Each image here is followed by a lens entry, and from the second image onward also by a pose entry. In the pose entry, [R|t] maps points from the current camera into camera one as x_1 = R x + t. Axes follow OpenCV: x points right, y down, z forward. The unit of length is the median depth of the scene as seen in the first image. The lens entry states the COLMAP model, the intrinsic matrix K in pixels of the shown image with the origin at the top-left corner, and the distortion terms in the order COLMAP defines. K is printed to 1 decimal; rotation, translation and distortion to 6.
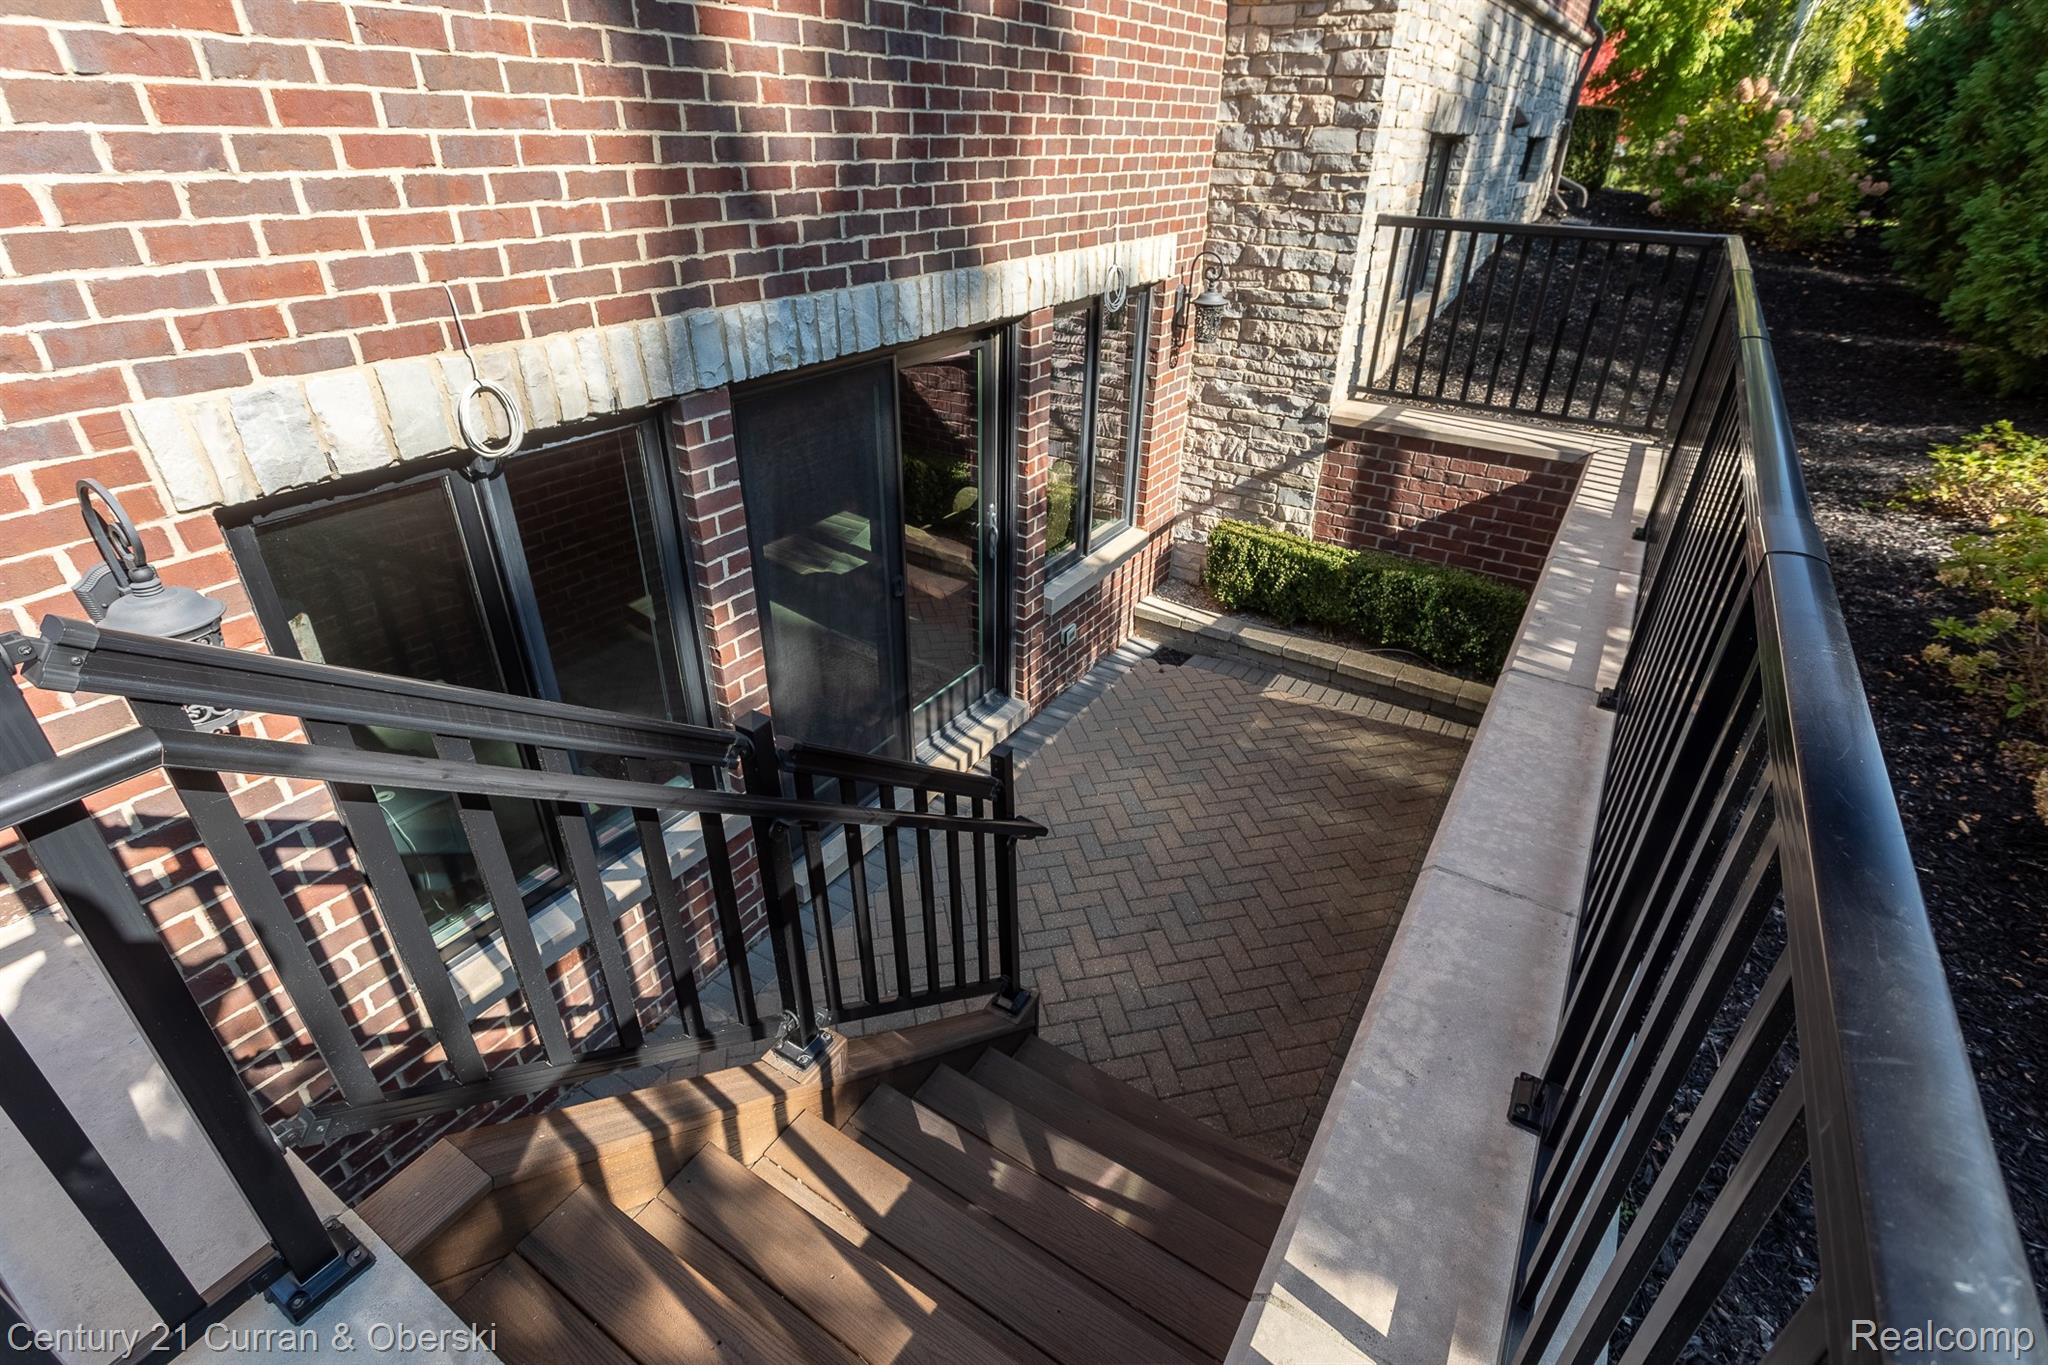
lens RADIAL K [[979.7, 0, 1040.5], [0, 979.7, 680.0], [0, 0, 1]] dist [0.010717, -0.005847]
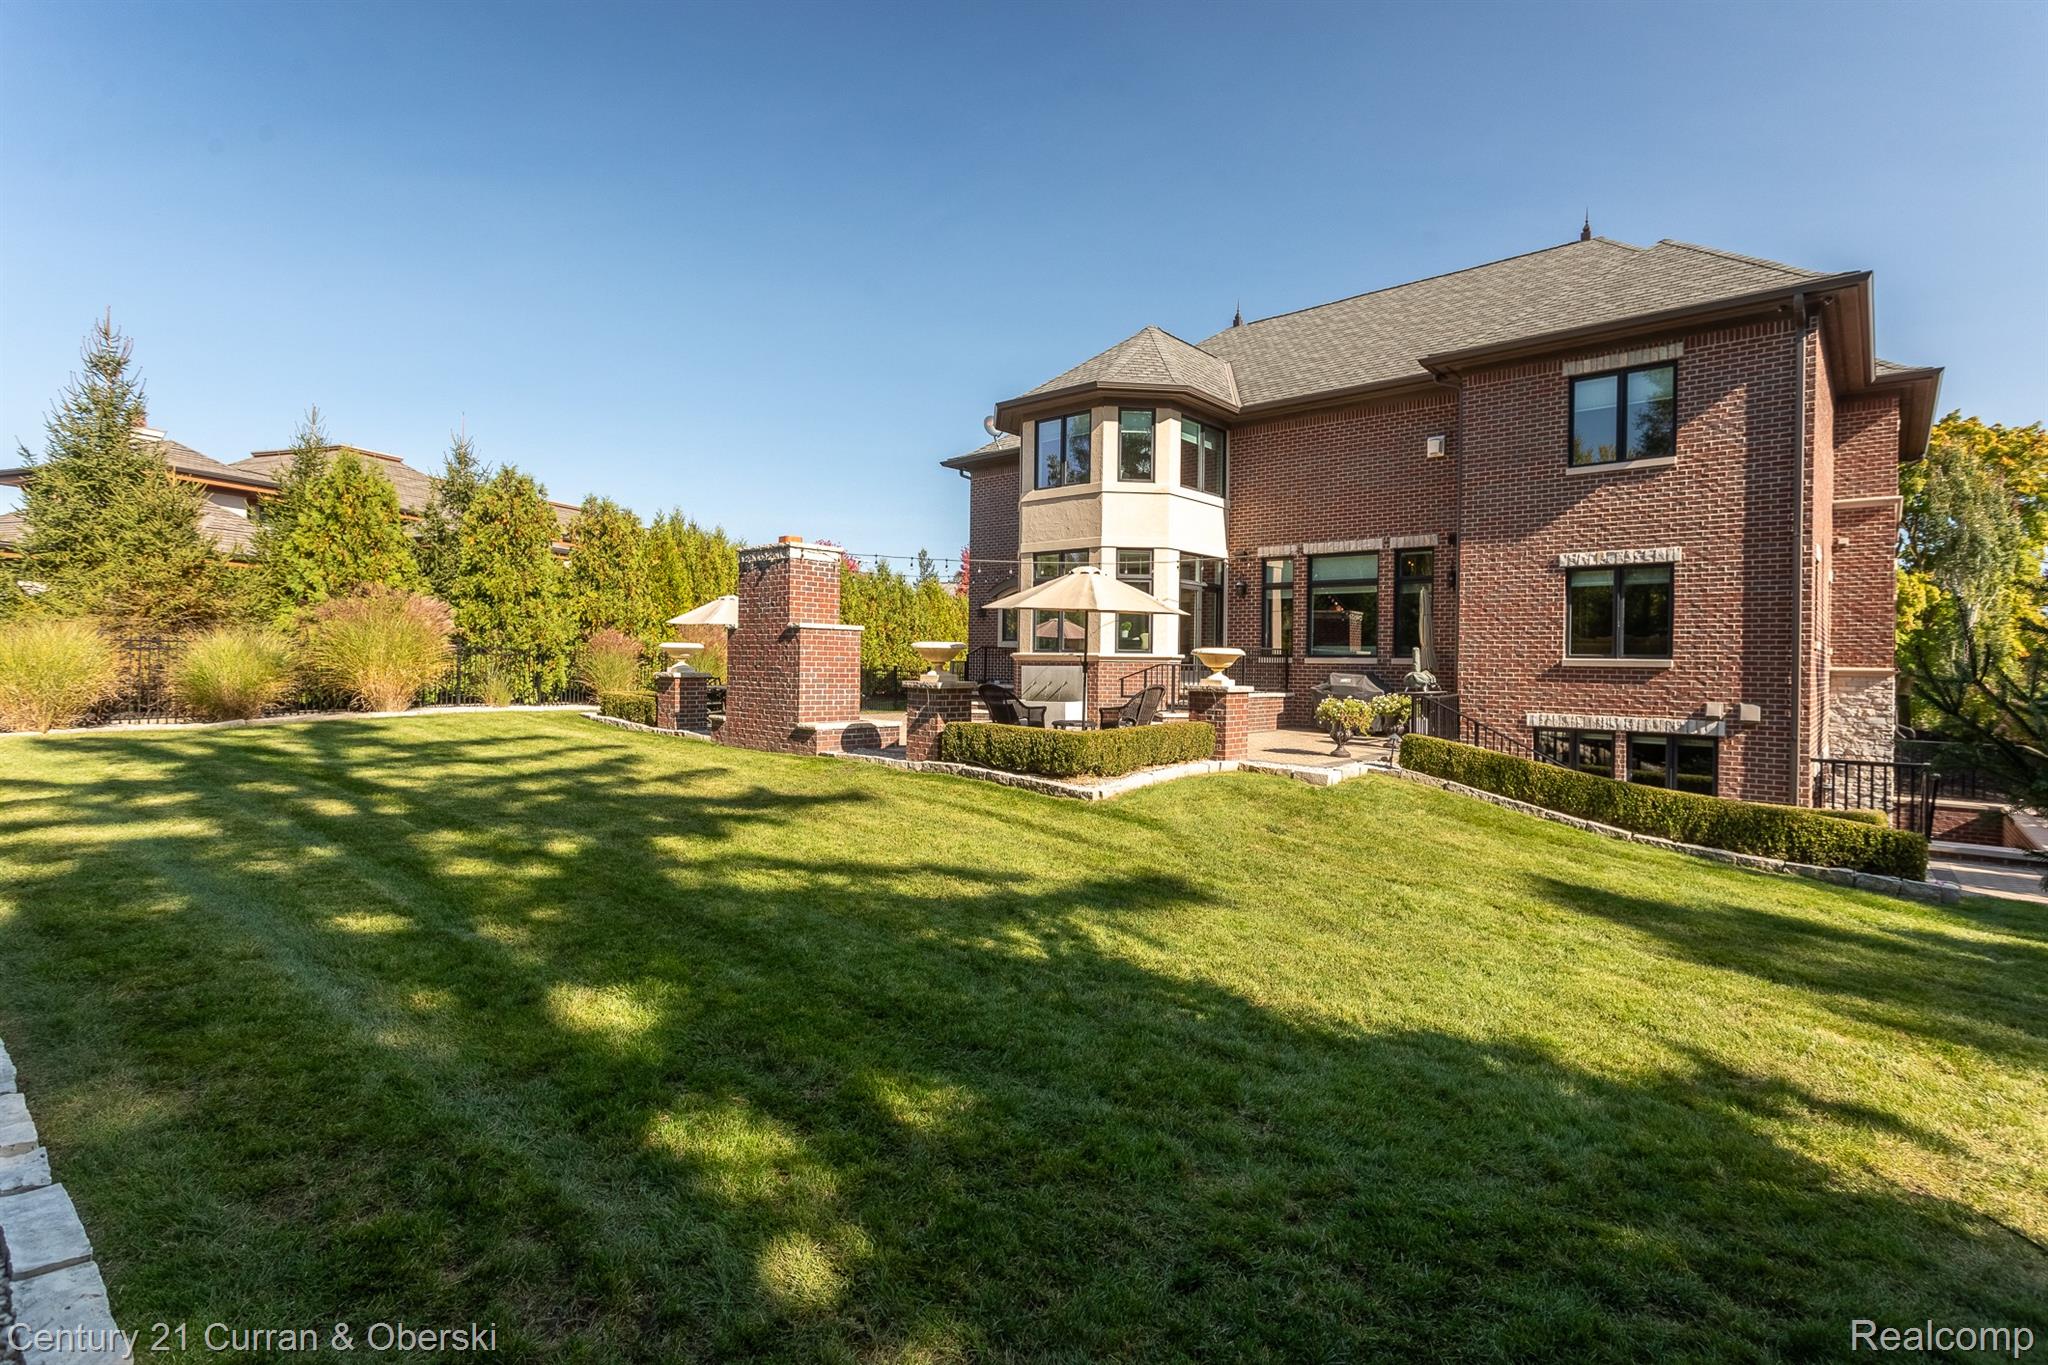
lens RADIAL K [[979.7, 0, 1057.0], [0, 979.7, 655.7], [0, 0, 1]] dist [0.010717, -0.005847]
pose [[0.989242, -0.011626, -0.145829, -1.853285], [-0.063061, 0.865578, -0.496787, 1.041471], [0.132002, 0.500639, 0.855533, -2.216689]]
